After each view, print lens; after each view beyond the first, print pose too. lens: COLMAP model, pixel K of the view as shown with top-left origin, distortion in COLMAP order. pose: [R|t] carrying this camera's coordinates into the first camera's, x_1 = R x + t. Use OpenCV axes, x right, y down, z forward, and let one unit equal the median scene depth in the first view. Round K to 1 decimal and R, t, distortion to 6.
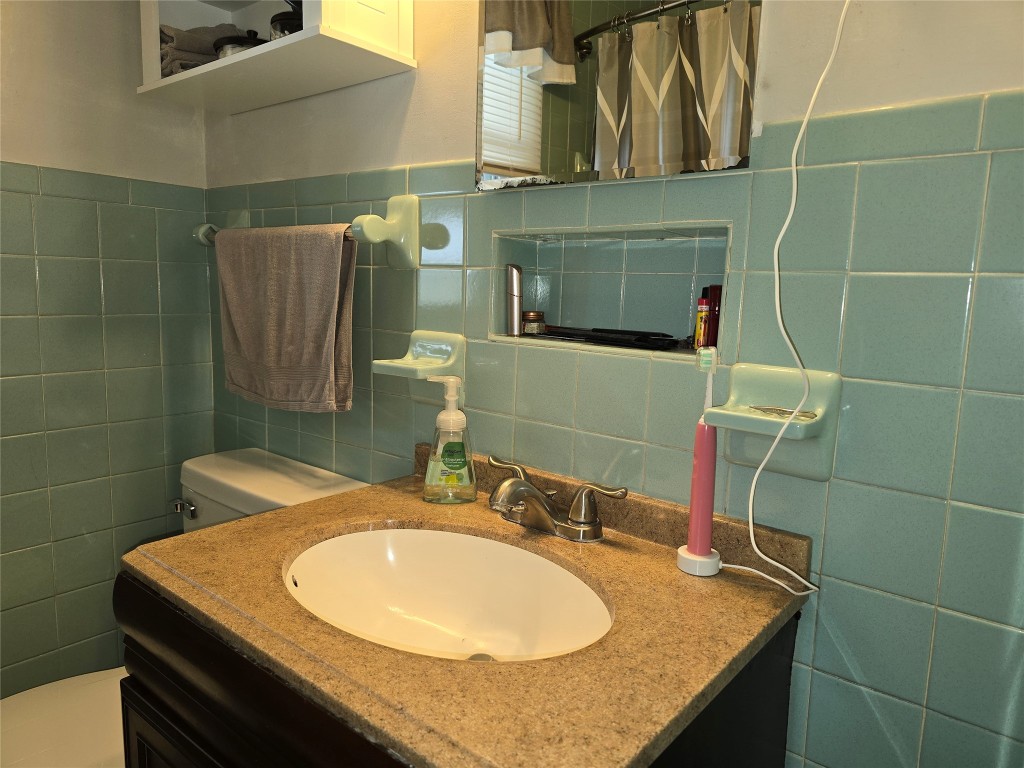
lens RADIAL K [[696.1, 0, 516.1], [0, 696.1, 376.4], [0, 0, 1]] dist [0.077141, -0.076657]
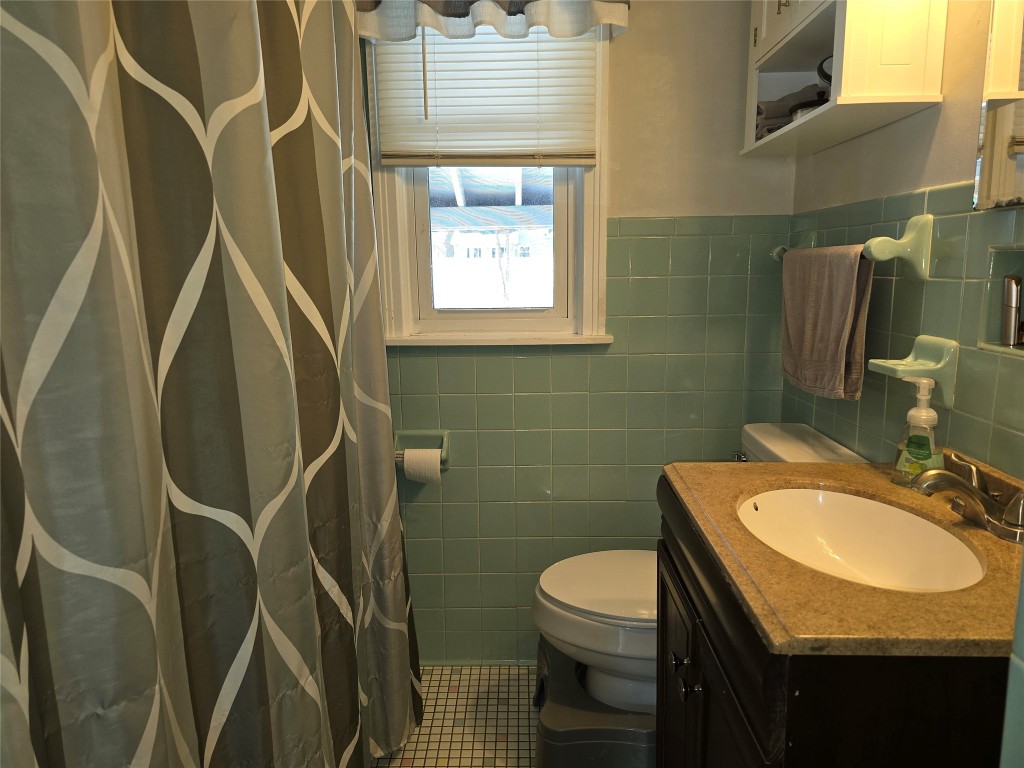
lens RADIAL K [[696.1, 0, 516.1], [0, 696.1, 376.4], [0, 0, 1]] dist [0.077141, -0.076657]
pose [[0.622131, 0.088689, -0.777873, 0.356517], [-0.073923, 0.995778, 0.054411, -0.014941], [0.779415, 0.023652, 0.626061, -0.223589]]
